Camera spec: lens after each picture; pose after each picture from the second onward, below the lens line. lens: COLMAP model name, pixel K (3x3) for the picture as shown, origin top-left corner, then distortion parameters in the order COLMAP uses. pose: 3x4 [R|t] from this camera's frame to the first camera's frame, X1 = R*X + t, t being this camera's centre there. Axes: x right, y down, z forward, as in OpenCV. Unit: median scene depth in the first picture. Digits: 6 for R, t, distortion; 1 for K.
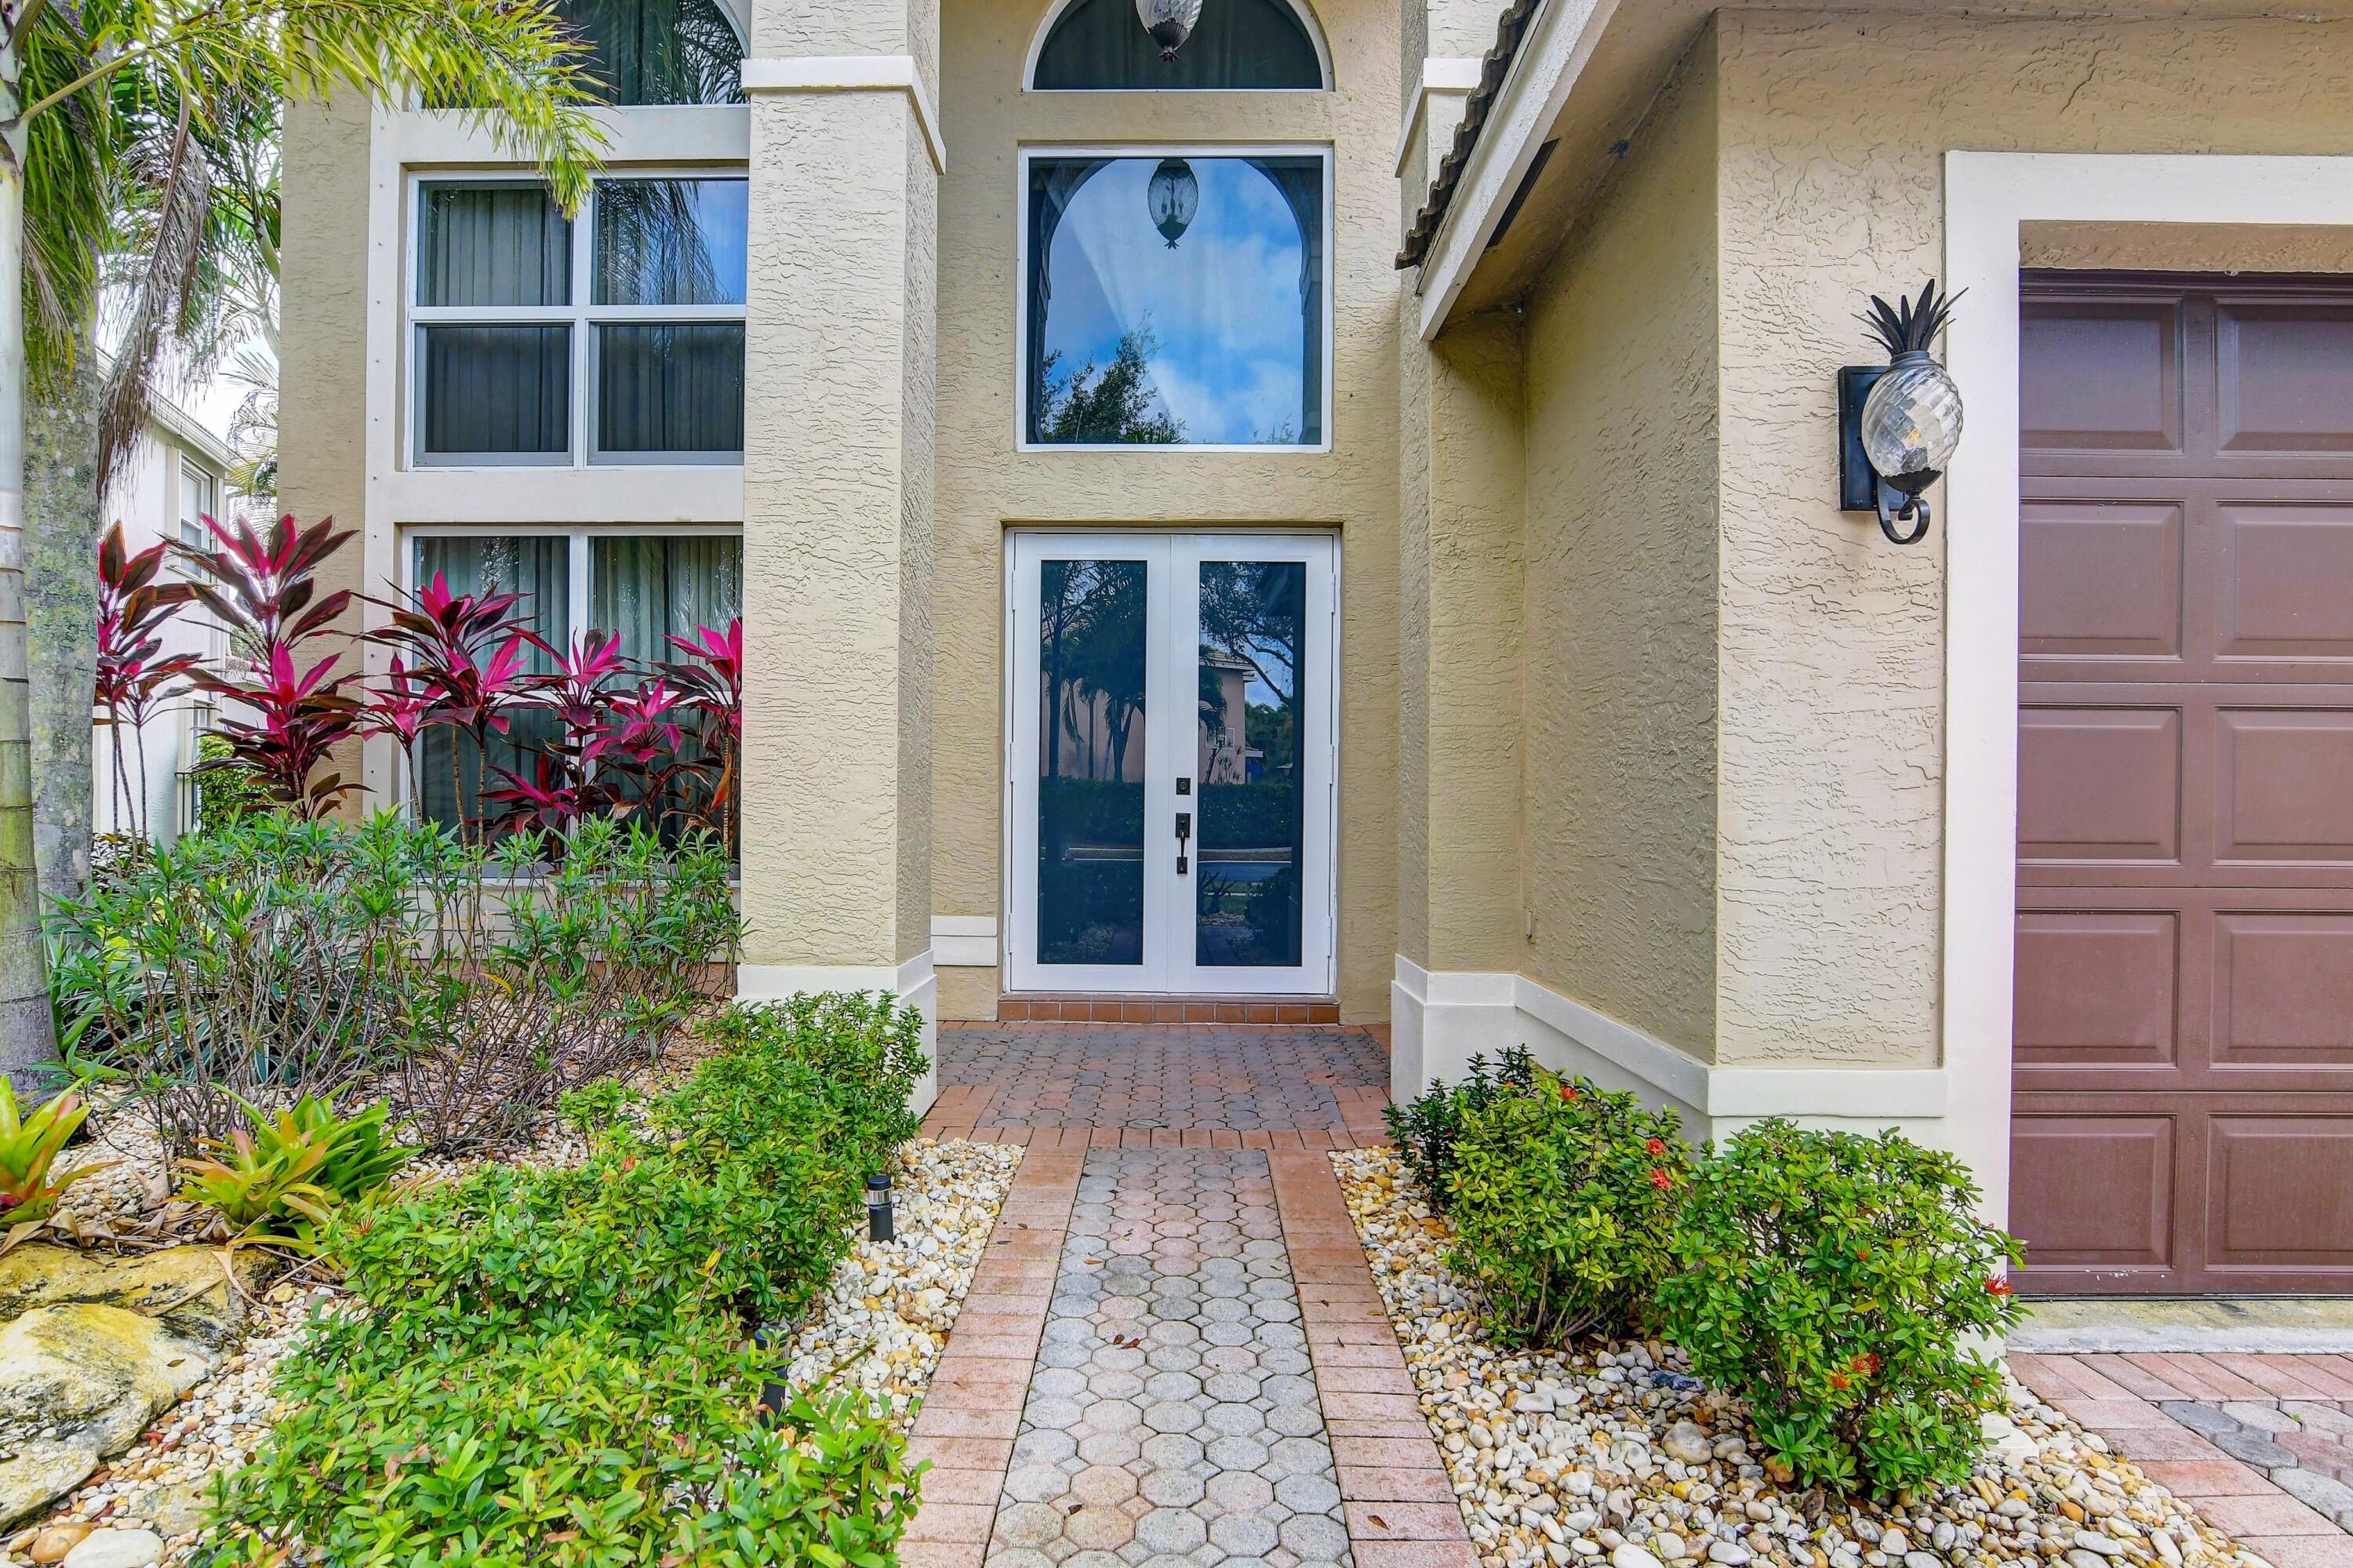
lens RADIAL K [[1184.5, 0, 1176.5], [0, 1184.5, 784.0], [0, 0, 1]] dist [-0.002294, -0.000314]
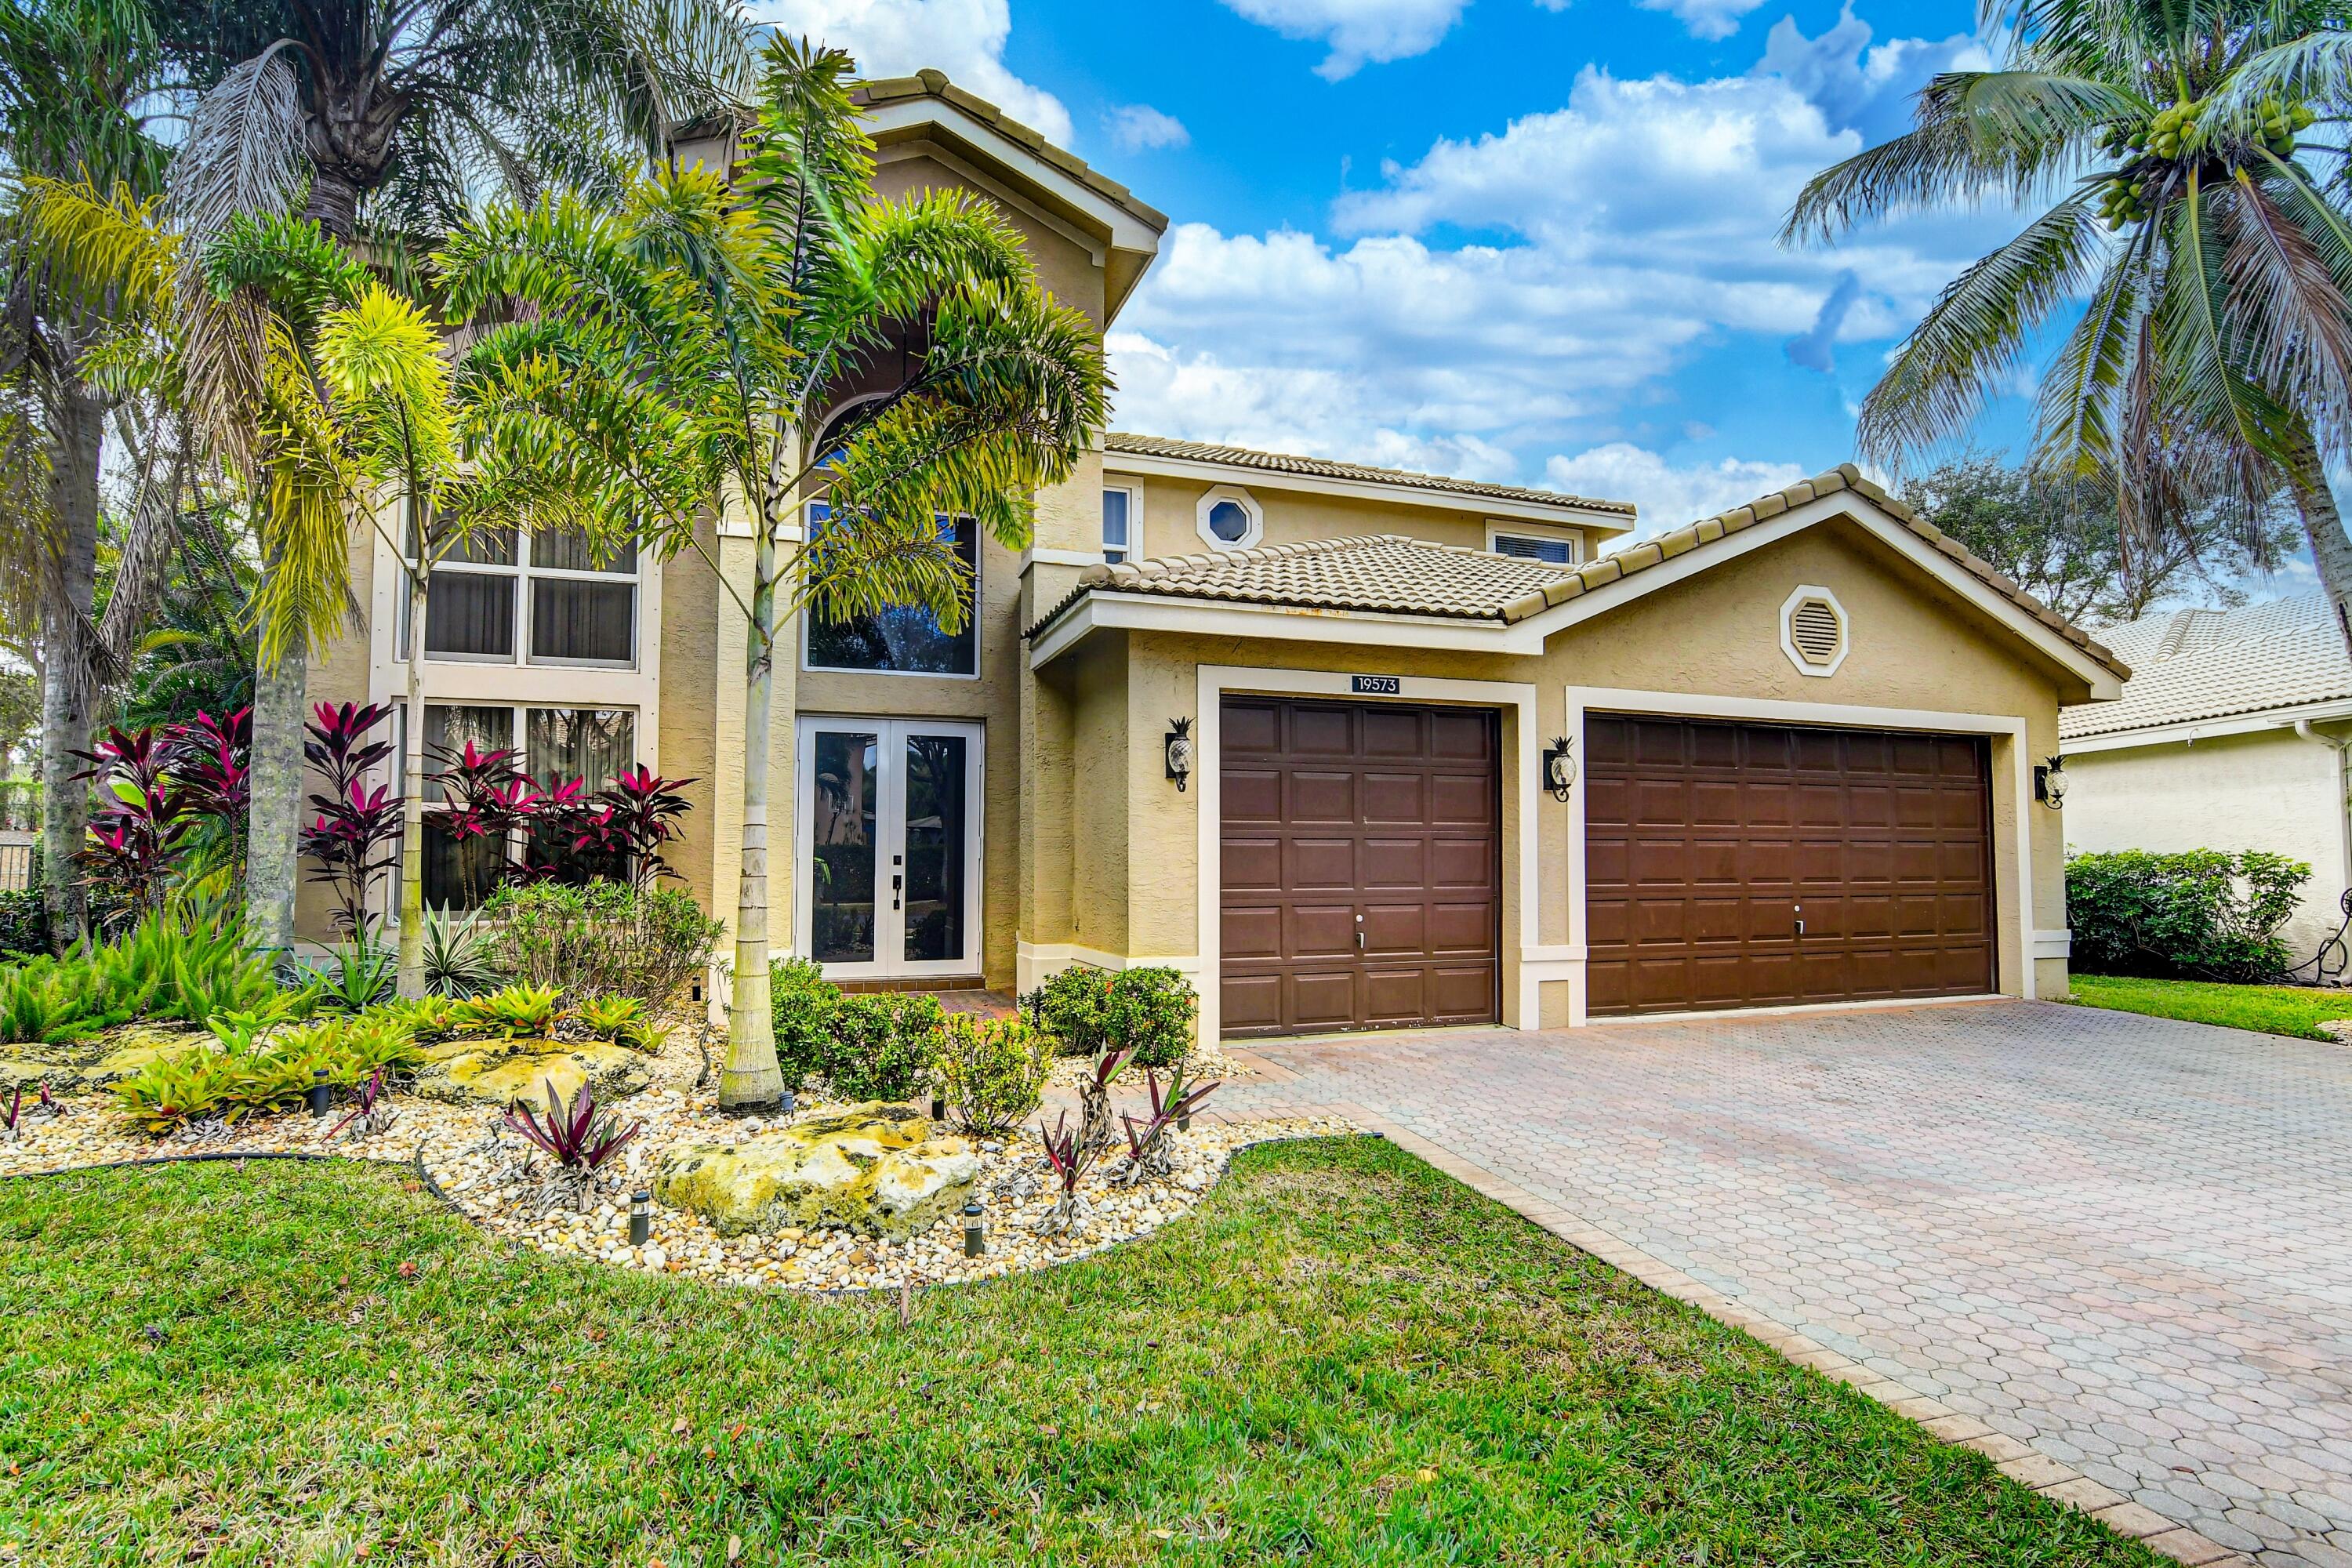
lens RADIAL K [[1183.9, 0, 1176.0], [0, 1183.9, 784.0], [0, 0, 1]] dist [-0.002294, -0.000314]
pose [[0.942163, 0.015980, 0.334774, -0.201056], [0.000056, 0.998855, -0.047837, -0.027885], [-0.335156, 0.045089, 0.941083, -0.840713]]
